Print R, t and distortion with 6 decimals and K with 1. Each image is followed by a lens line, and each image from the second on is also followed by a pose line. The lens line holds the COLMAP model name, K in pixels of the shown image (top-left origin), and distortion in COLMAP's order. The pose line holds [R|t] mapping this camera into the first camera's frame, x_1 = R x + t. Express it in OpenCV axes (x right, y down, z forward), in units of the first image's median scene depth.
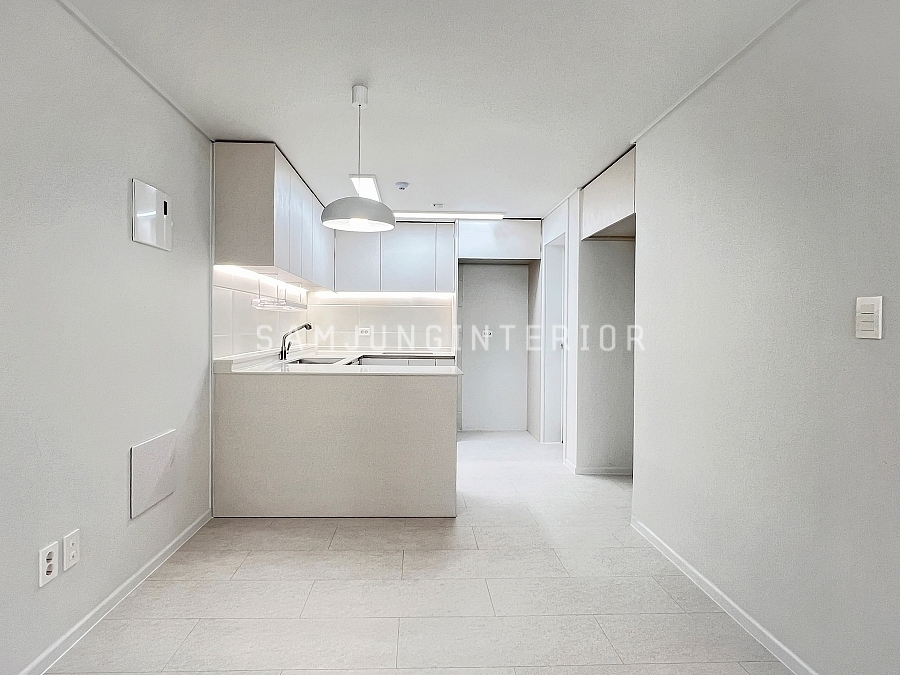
lens RADIAL K [[505.7, 0, 450.0], [0, 505.7, 337.5], [0, 0, 1]] dist [-0.001172, -0.000340]
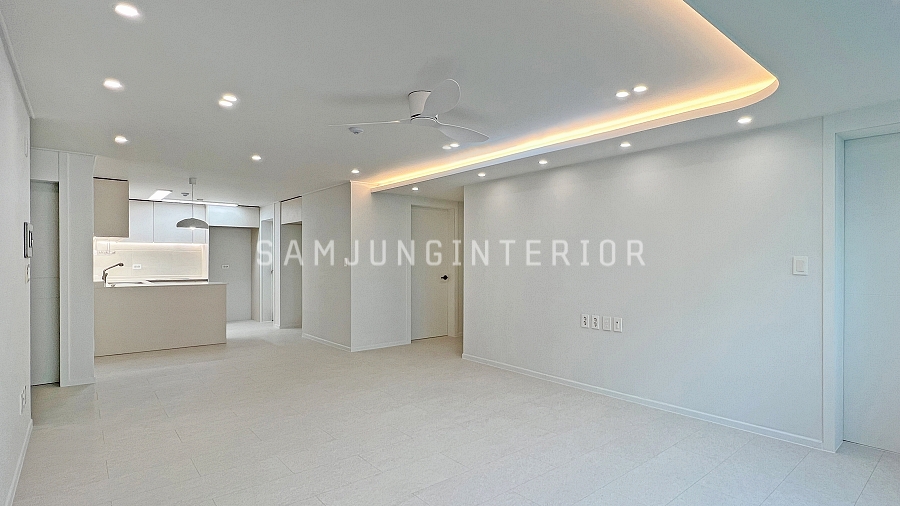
lens RADIAL K [[440.4, 0, 450.0], [0, 440.4, 253.0], [0, 0, 1]] dist [0.000371, 0.000019]
pose [[0.816981, -0.011177, 0.576556, -0.198306], [0.019479, 0.999776, -0.008220, -0.030620], [-0.576336, 0.017946, 0.817016, -0.805425]]
